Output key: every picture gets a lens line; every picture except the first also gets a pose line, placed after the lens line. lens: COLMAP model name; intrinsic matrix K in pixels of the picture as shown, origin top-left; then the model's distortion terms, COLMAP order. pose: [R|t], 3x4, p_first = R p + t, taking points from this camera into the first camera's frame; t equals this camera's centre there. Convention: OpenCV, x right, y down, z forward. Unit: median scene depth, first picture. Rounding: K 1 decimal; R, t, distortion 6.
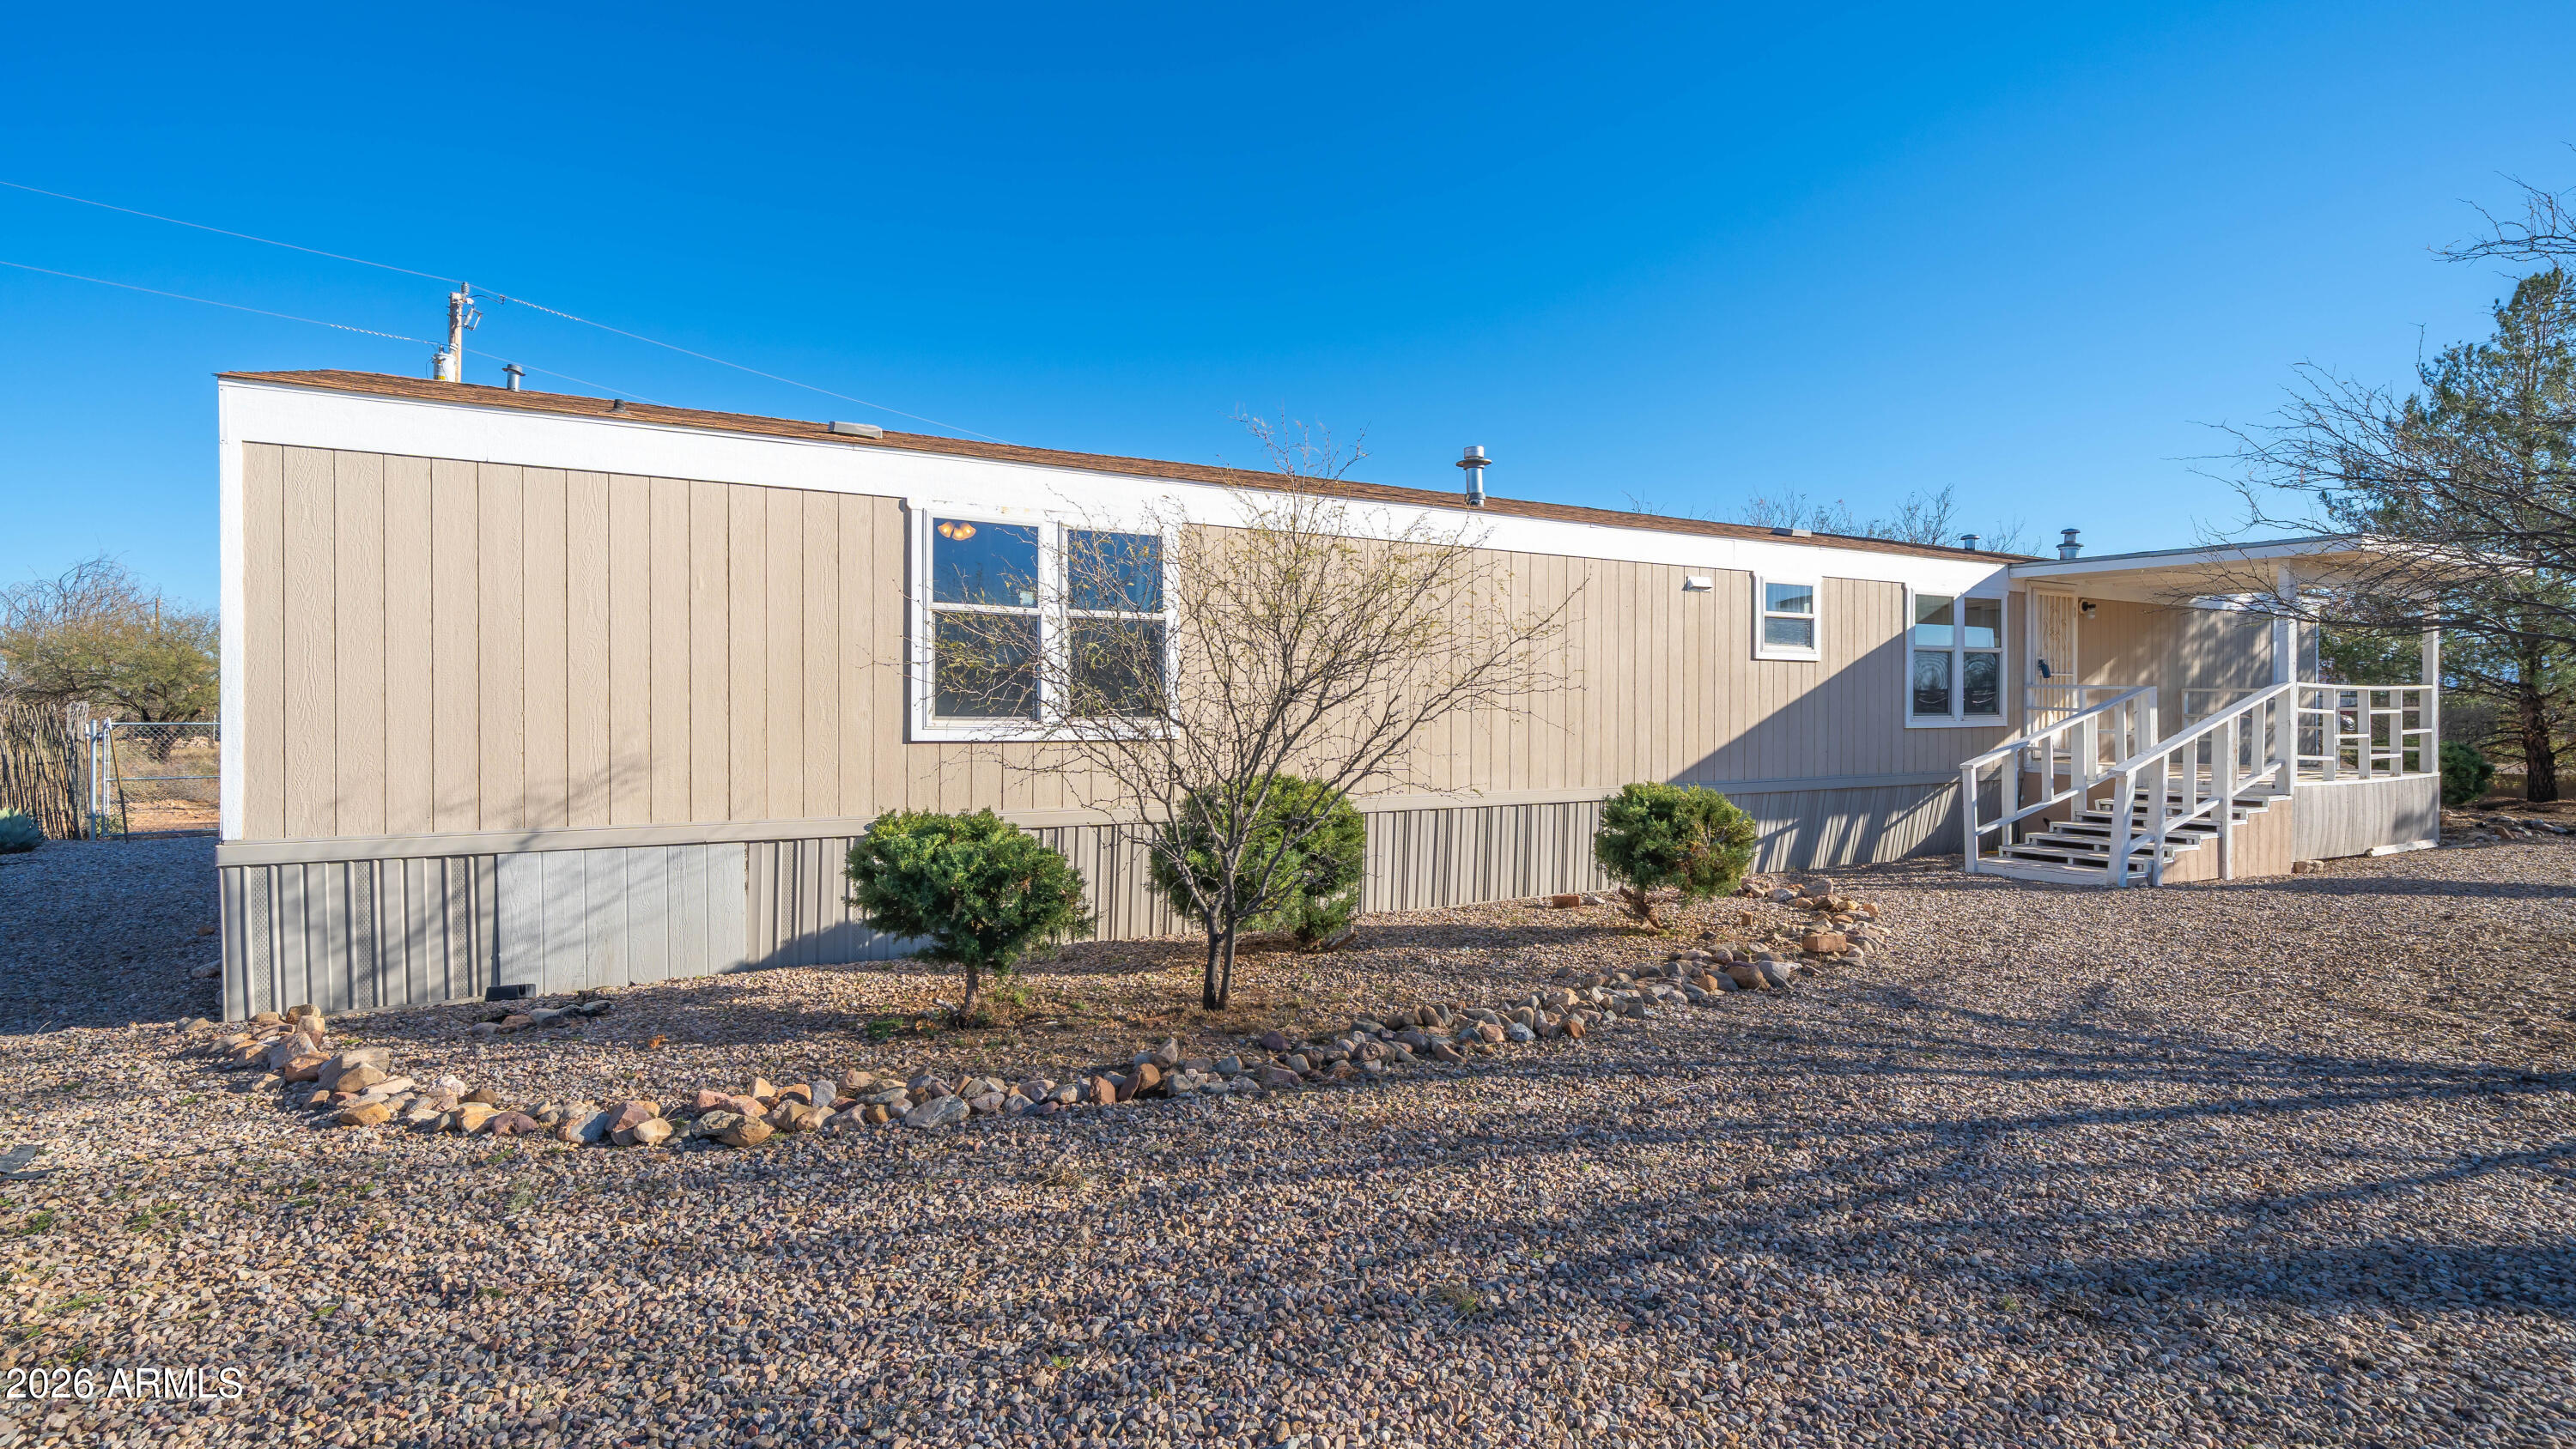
lens RADIAL K [[1185.3, 0, 1288.0], [0, 1185.3, 724.5], [0, 0, 1]] dist [0.016414, -0.000092]
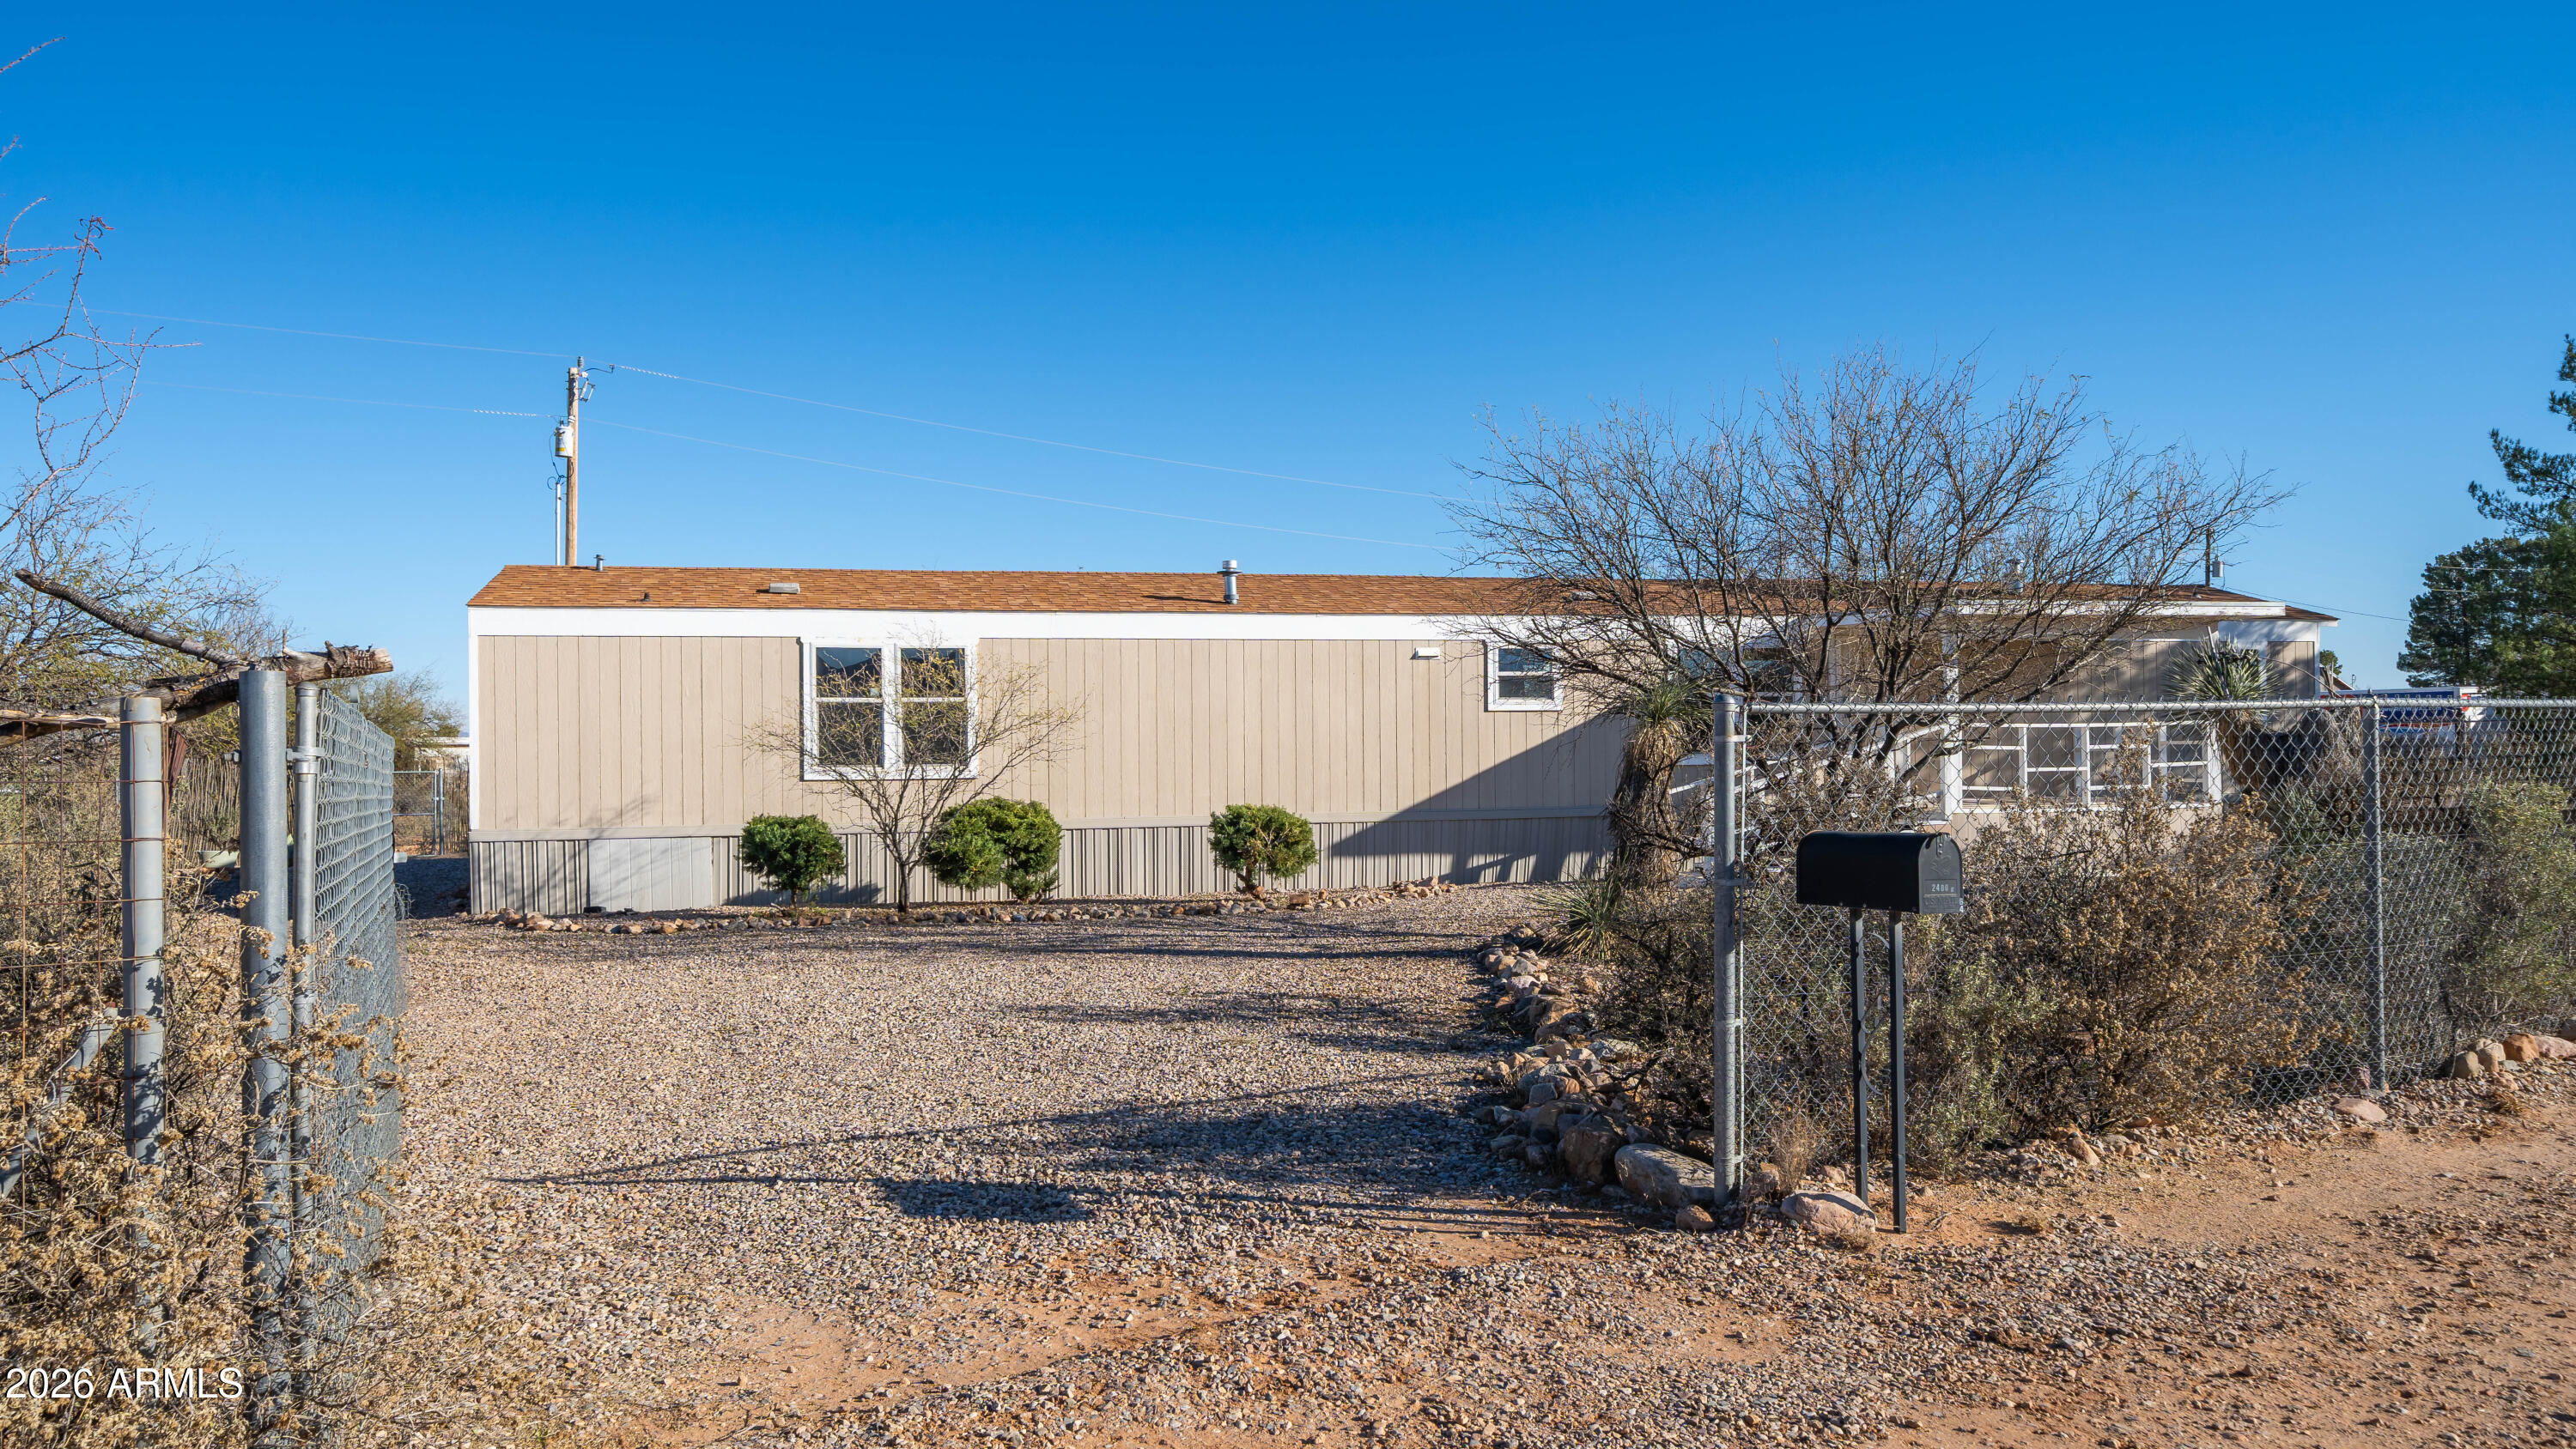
lens RADIAL K [[1844.1, 0, 1288.0], [0, 1844.1, 724.5], [0, 0, 1]] dist [0.000112, 0.000328]
pose [[0.971125, -0.014010, -0.238159, 0.937668], [0.009448, 0.999750, -0.020286, -0.005503], [0.238384, 0.017450, 0.971014, -1.327753]]
